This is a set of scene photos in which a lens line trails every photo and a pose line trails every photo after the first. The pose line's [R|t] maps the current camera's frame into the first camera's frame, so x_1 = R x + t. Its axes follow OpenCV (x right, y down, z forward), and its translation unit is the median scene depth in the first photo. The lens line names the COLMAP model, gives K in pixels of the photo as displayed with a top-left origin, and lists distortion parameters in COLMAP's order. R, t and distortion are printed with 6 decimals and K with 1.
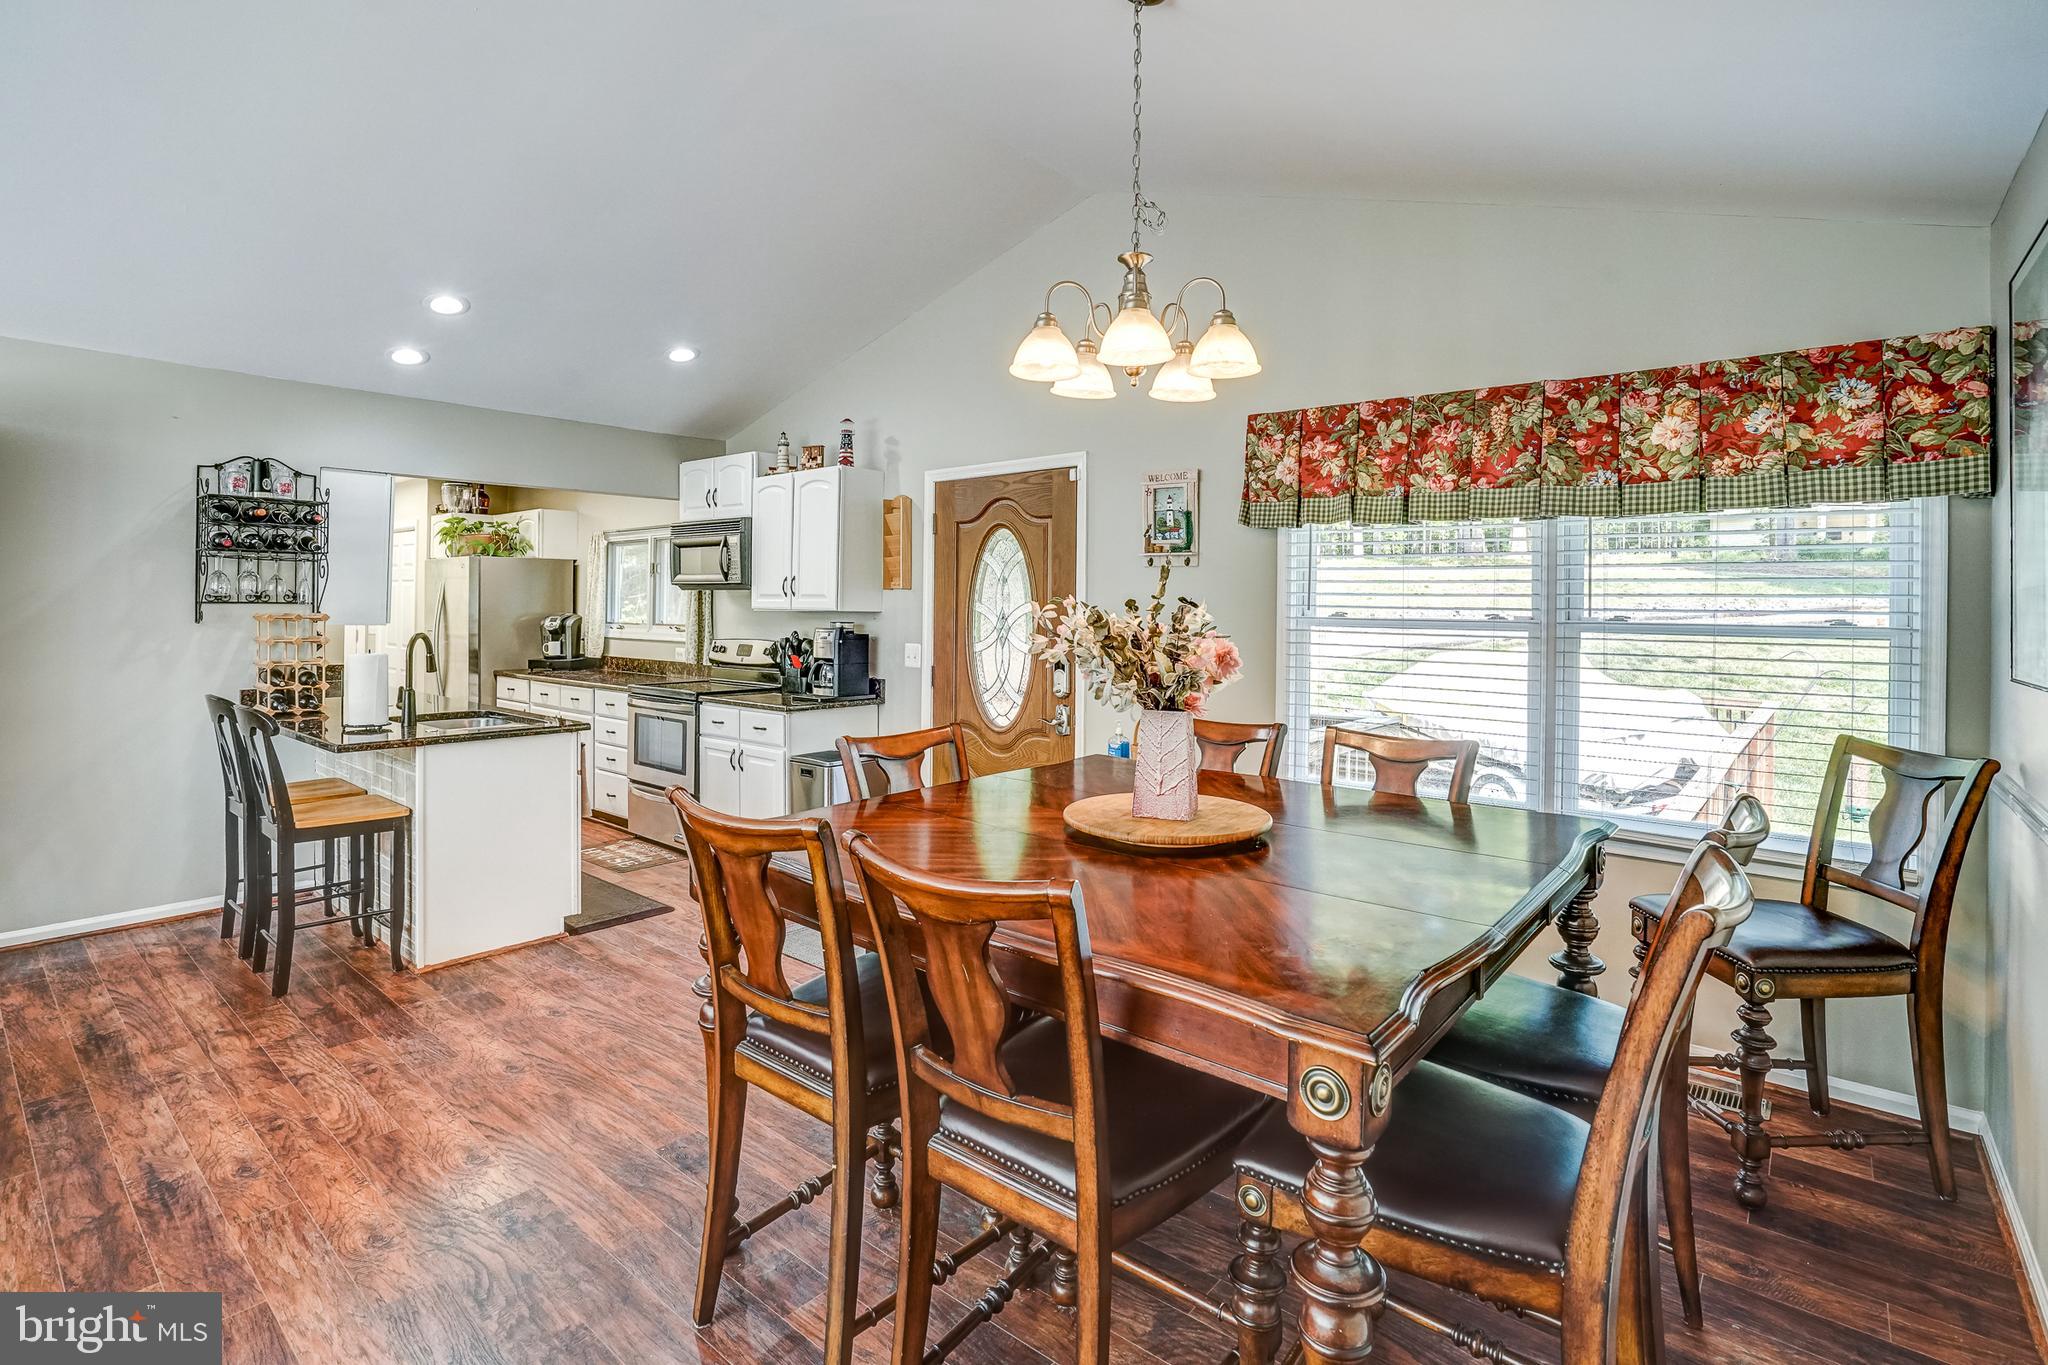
lens RADIAL K [[985.1, 0, 999.1], [0, 985.1, 606.3], [0, 0, 1]] dist [-0.051220, 0.018578]
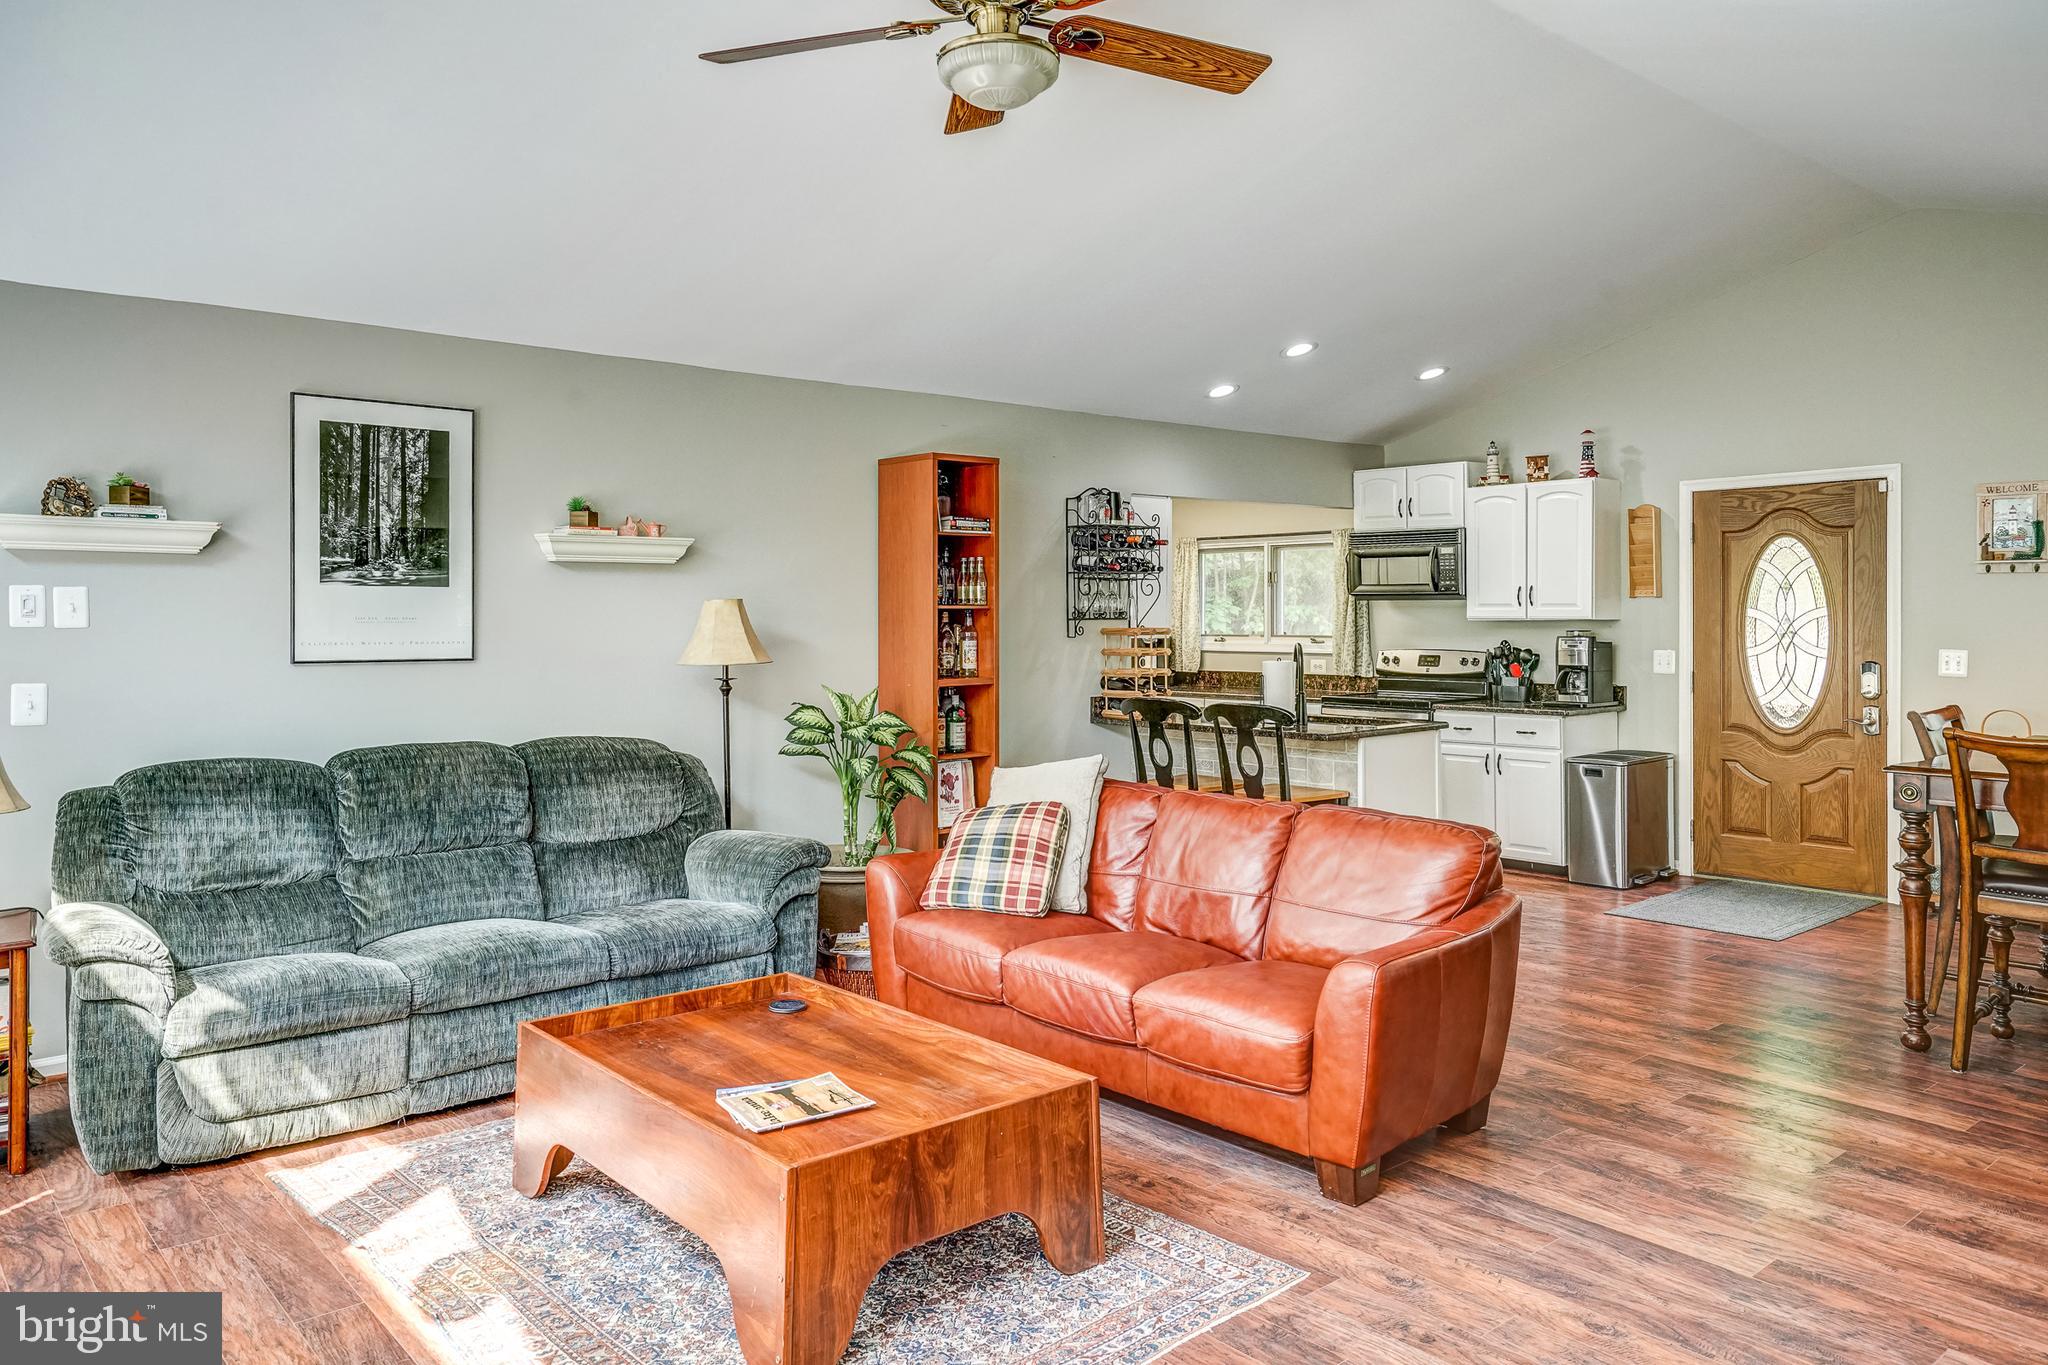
lens RADIAL K [[1436.2, 0, 1002.1], [0, 1436.2, 638.0], [0, 0, 1]] dist [0.012731, 0.020206]
pose [[0.987631, -0.010031, -0.156473, -0.506559], [0.012789, 0.999780, 0.016625, -0.008167], [0.156272, -0.018421, 0.987542, -0.550699]]
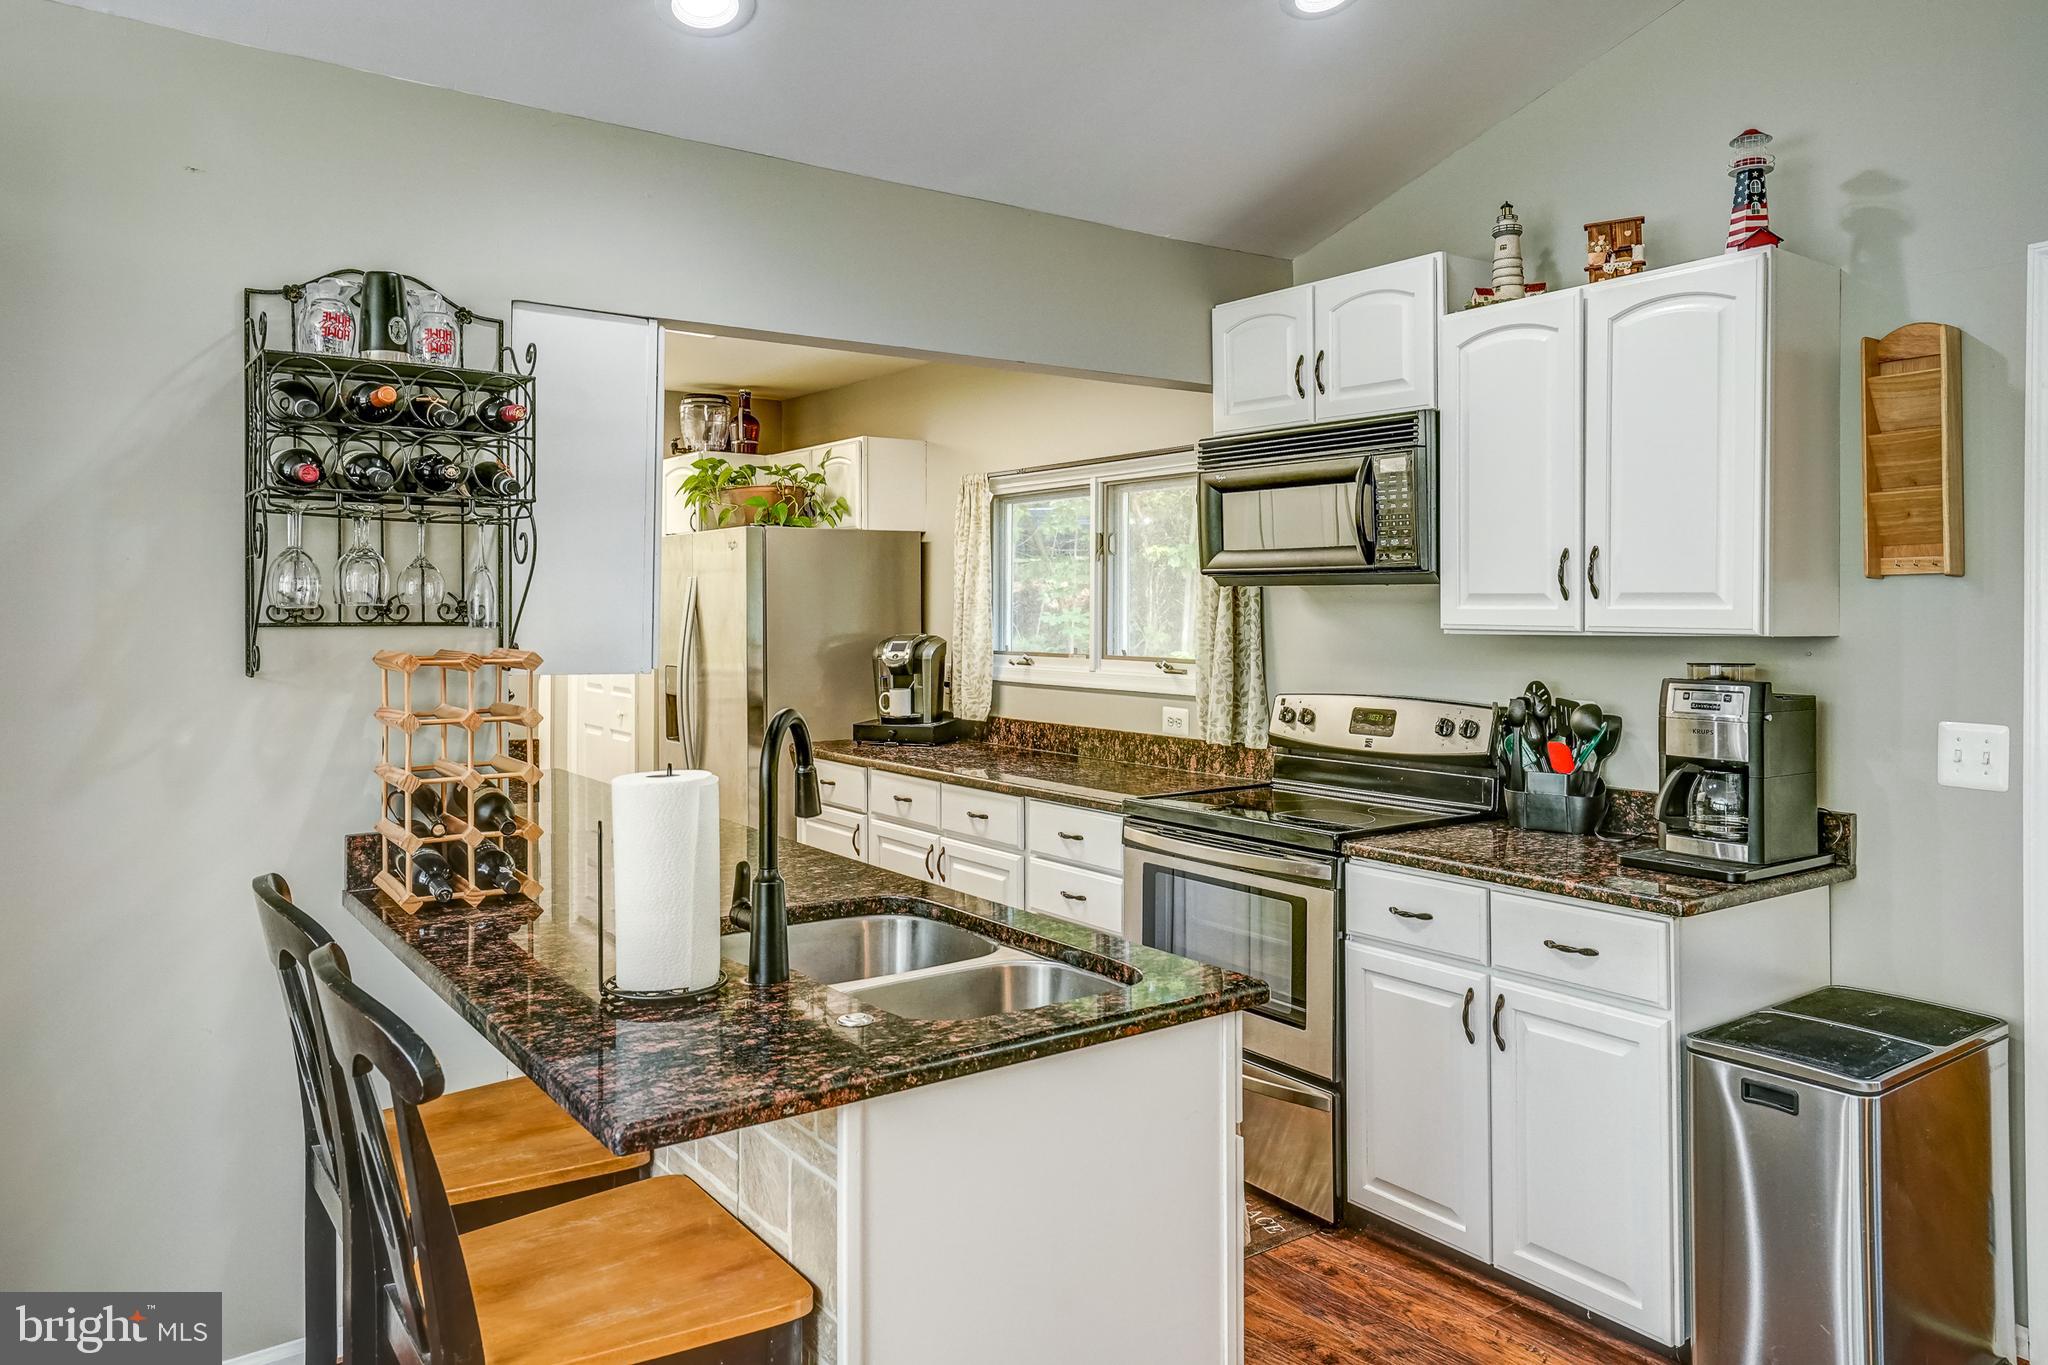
lens RADIAL K [[1406.2, 0, 1002.9], [0, 1406.2, 623.6], [0, 0, 1]] dist [0.003447, 0.012150]
pose [[0.969835, -0.004386, -0.243724, -0.294665], [0.006594, 0.999944, 0.008247, -0.005830], [0.243674, -0.009605, 0.969810, 0.386138]]
